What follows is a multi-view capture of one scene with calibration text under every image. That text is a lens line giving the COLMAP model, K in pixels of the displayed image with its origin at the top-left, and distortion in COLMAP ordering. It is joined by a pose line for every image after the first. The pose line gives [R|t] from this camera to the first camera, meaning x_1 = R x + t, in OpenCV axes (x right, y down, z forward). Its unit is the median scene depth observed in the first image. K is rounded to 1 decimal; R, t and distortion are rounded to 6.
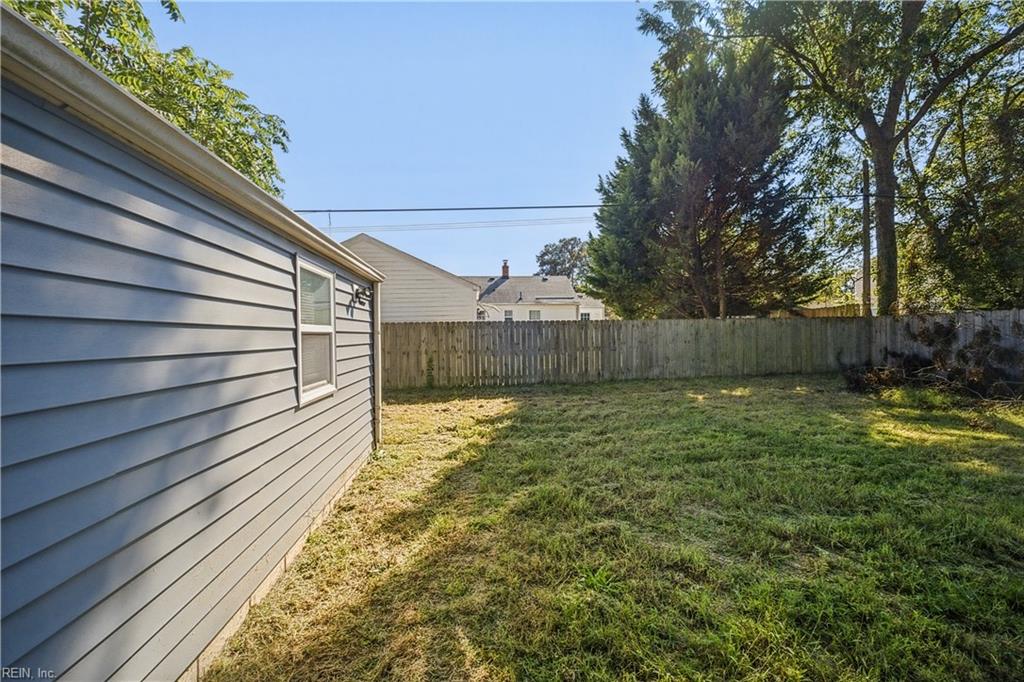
lens RADIAL K [[395.6, 0, 512.0], [0, 395.6, 334.5], [0, 0, 1]] dist [0.002930, -0.001973]
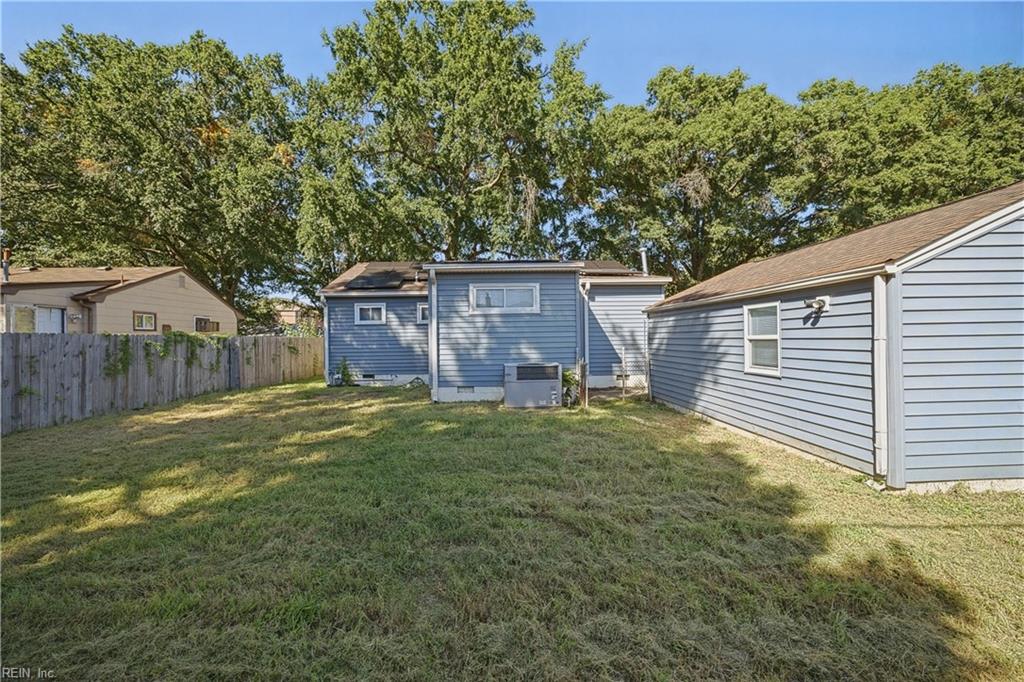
lens RADIAL K [[395.6, 0, 511.5], [0, 395.6, 339.6], [0, 0, 1]] dist [0.002930, -0.001973]
pose [[-0.997683, 0.008690, 0.067472, 0.975115], [0.008874, 0.999958, 0.002424, -0.031345], [-0.067448, 0.003017, -0.997718, 5.143846]]
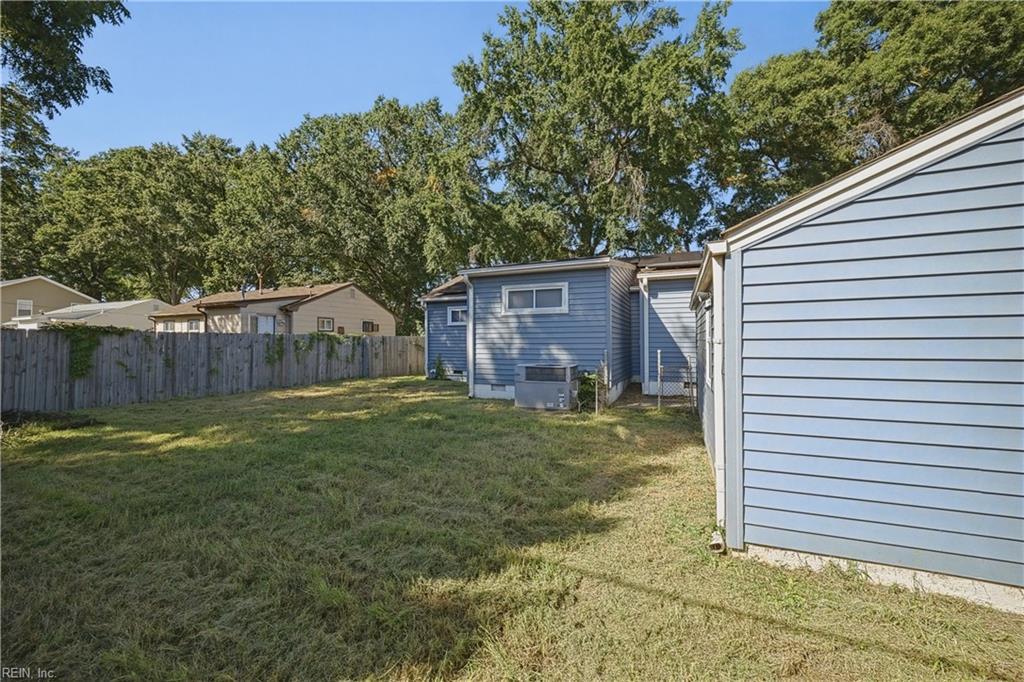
lens RADIAL K [[395.6, 0, 509.7], [0, 395.6, 340.5], [0, 0, 1]] dist [0.002930, -0.001973]
pose [[-0.876226, -0.000777, 0.481900, -0.883938], [-0.000535, 1.000000, 0.000640, -0.016129], [-0.481900, 0.000303, -0.876226, 4.661151]]
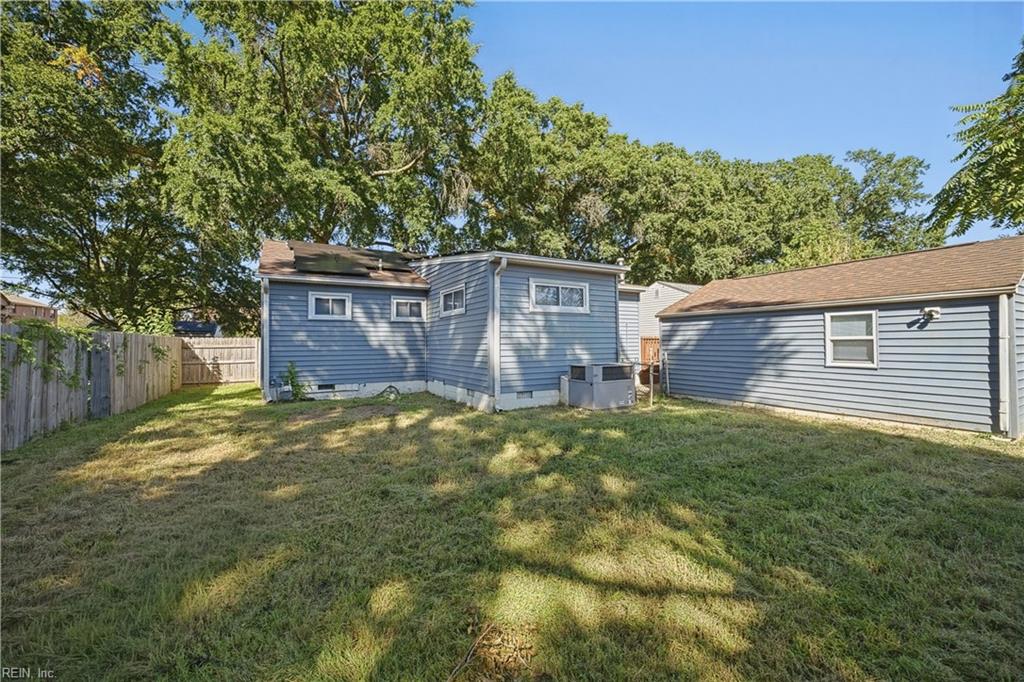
lens RADIAL K [[395.6, 0, 508.2], [0, 395.6, 342.1], [0, 0, 1]] dist [0.002930, -0.001973]
pose [[-0.922398, -0.000243, -0.386241, 4.083021], [0.001521, 0.999990, -0.004263, 0.031147], [0.386238, -0.004520, -0.922388, 4.195840]]
